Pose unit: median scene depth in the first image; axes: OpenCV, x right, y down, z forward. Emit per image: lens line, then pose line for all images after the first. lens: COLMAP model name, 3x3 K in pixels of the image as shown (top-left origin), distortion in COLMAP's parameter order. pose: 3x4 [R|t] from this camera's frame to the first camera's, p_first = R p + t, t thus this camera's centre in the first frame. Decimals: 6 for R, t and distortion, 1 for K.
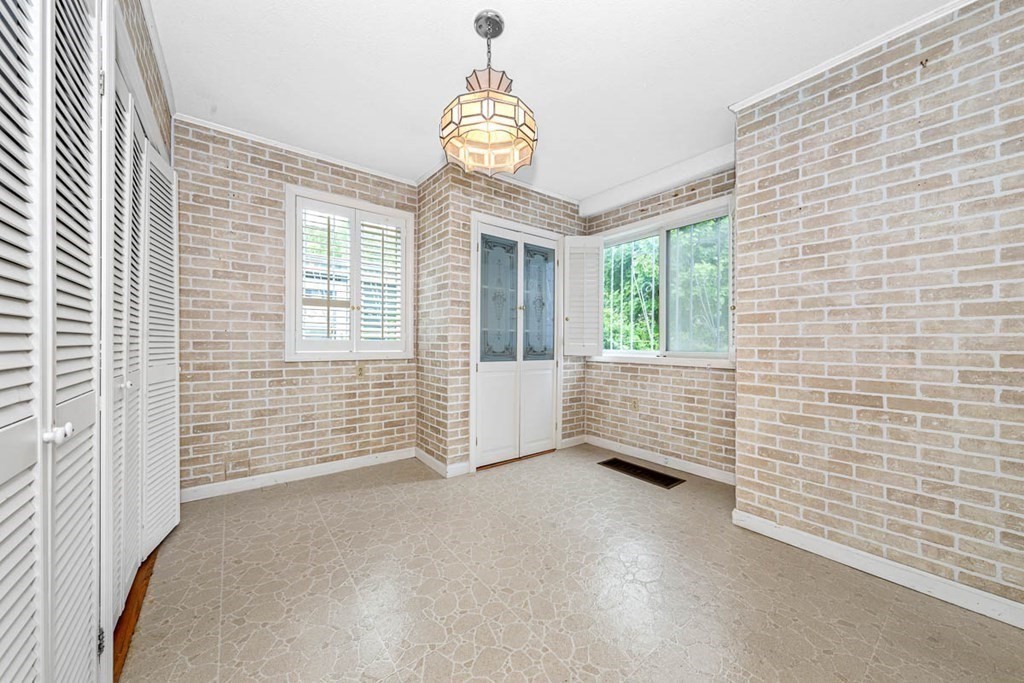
lens RADIAL K [[365.7, 0, 510.2], [0, 365.7, 336.8], [0, 0, 1]] dist [0.000428, 0.000040]
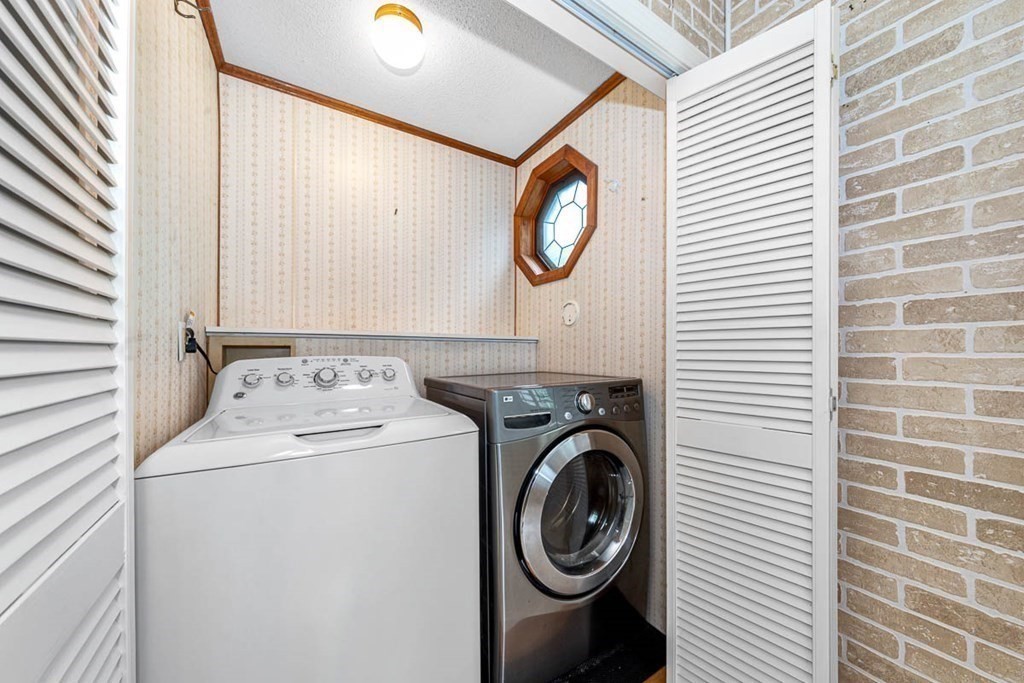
lens RADIAL K [[365.7, 0, 510.4], [0, 365.7, 349.1], [0, 0, 1]] dist [0.000428, 0.000040]
pose [[-0.091690, -0.010729, -0.995730, -0.323583], [-0.009702, 0.999904, -0.009881, -0.013660], [0.995740, 0.008755, -0.091785, 0.647036]]
